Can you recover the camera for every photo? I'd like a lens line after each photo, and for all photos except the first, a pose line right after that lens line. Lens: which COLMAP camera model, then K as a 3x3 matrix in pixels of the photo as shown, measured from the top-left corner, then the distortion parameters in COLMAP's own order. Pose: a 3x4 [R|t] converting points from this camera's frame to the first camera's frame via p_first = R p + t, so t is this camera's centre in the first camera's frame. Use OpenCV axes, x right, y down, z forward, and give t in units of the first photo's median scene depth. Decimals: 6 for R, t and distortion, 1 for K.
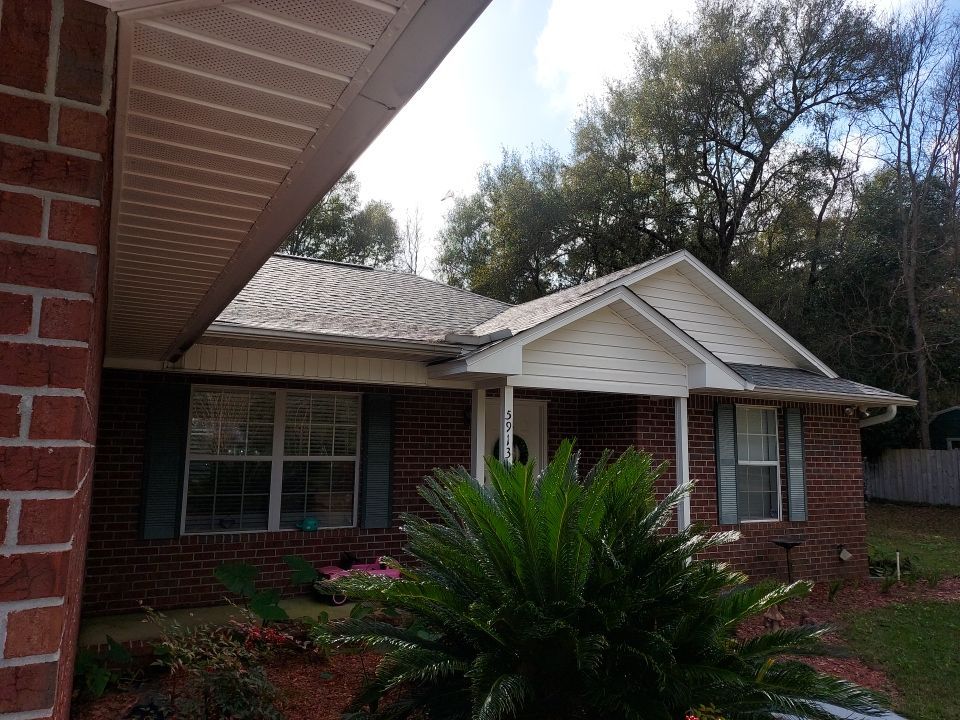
lens RADIAL K [[690.1, 0, 480.0], [0, 690.1, 360.0], [0, 0, 1]] dist [0.034123, -0.006488]
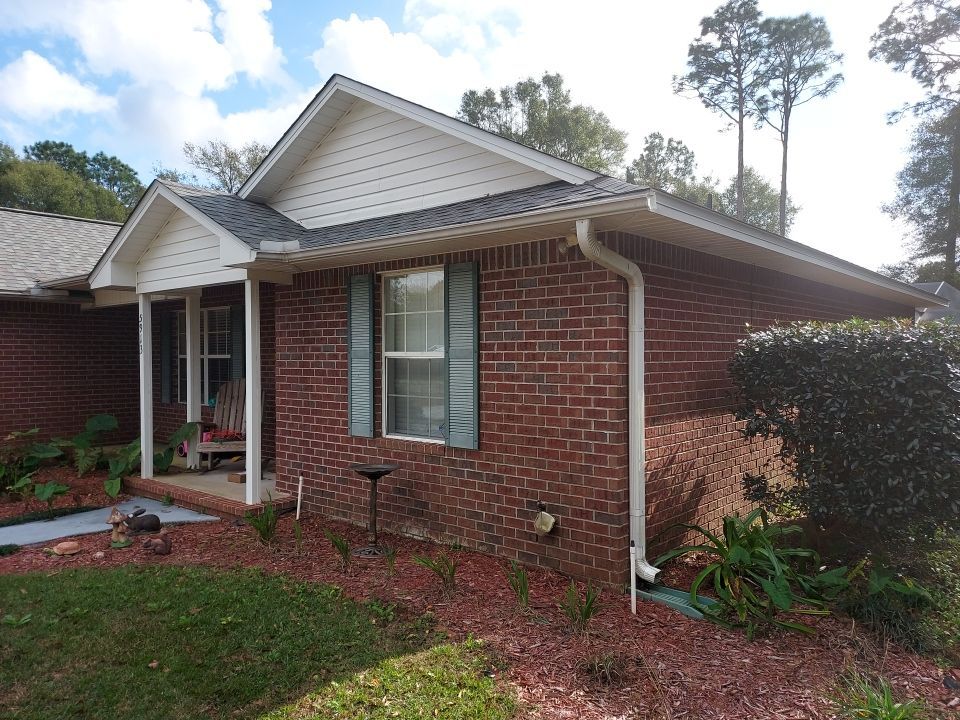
lens RADIAL K [[690.1, 0, 480.0], [0, 690.1, 360.0], [0, 0, 1]] dist [0.034123, -0.006488]
pose [[0.370423, -0.009710, -0.928812, 1.155465], [0.129733, 0.990685, 0.041382, 0.148607], [0.919759, -0.135826, 0.368232, 0.902290]]
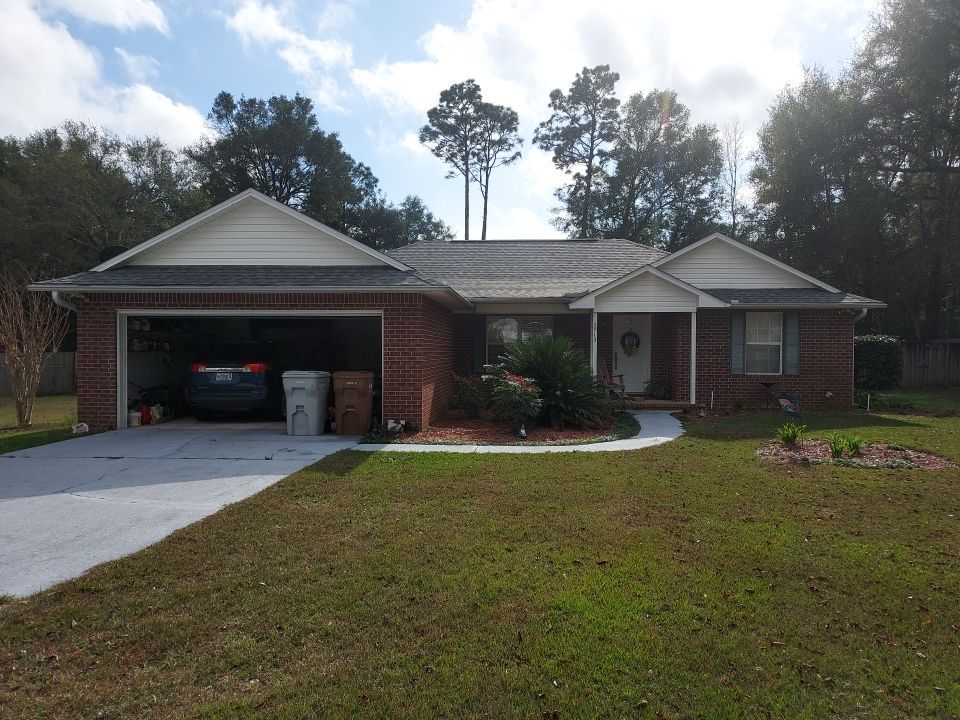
lens RADIAL K [[677.6, 0, 480.0], [0, 677.6, 360.0], [0, 0, 1]] dist [0.145358, -0.240845]
pose [[0.847679, -0.004359, -0.530492, 0.844184], [0.078873, 0.989888, 0.117898, -0.097474], [0.524614, -0.141781, 0.839451, -1.103018]]
